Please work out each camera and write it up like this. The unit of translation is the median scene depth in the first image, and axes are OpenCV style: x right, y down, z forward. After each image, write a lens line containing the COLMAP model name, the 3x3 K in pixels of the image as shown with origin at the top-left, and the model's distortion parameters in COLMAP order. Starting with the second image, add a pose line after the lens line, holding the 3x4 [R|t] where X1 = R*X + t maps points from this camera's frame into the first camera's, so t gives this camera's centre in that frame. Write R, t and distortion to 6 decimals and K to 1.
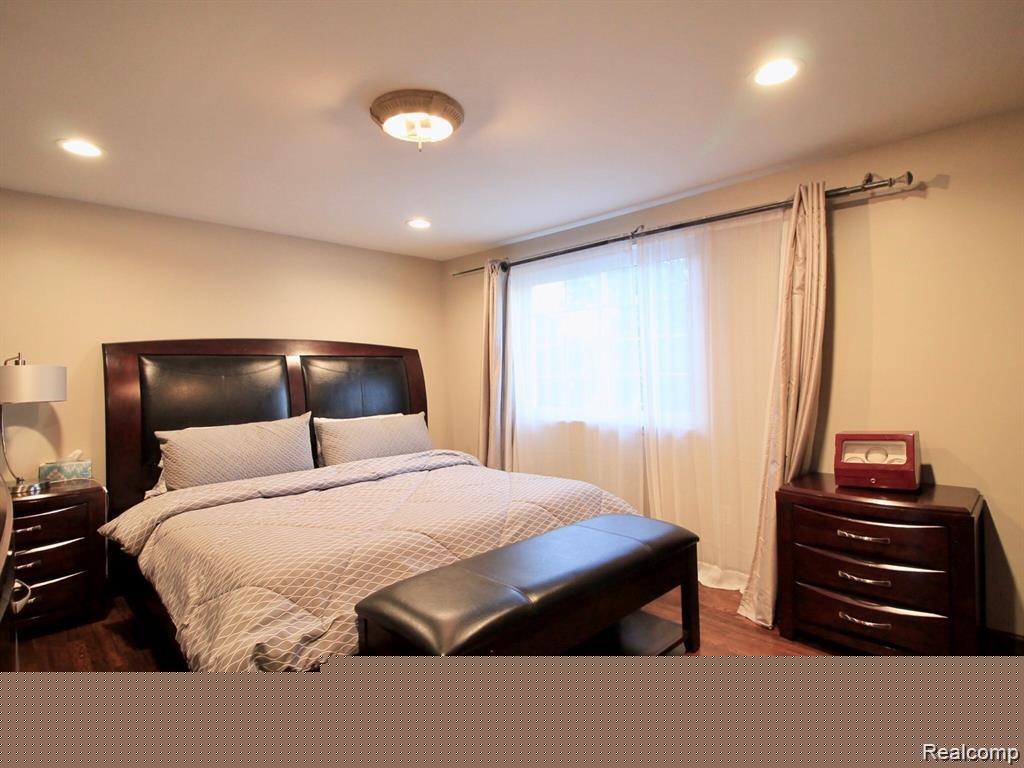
lens RADIAL K [[537.4, 0, 516.8], [0, 537.4, 378.2], [0, 0, 1]] dist [0.001954, -0.017486]
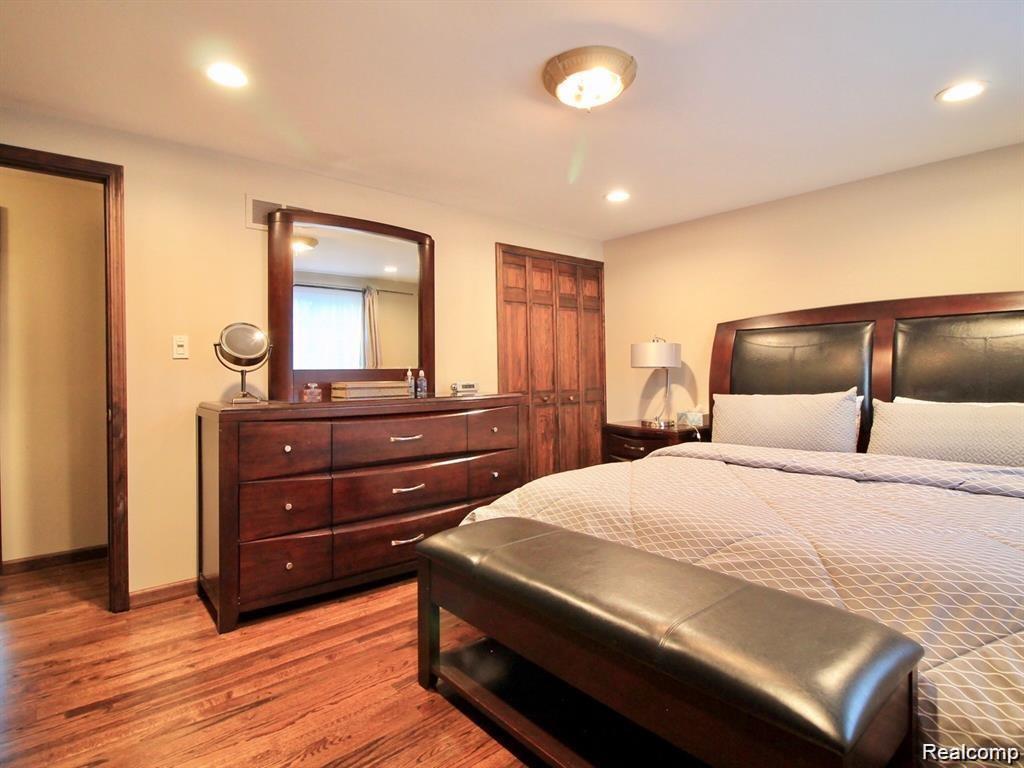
lens RADIAL K [[537.4, 0, 516.8], [0, 537.4, 378.2], [0, 0, 1]] dist [0.001954, -0.017486]
pose [[-0.060115, 0.032782, -0.997653, 0.648848], [0.006678, 0.999451, 0.032439, 0.025103], [0.998169, -0.004712, -0.060301, 0.724265]]
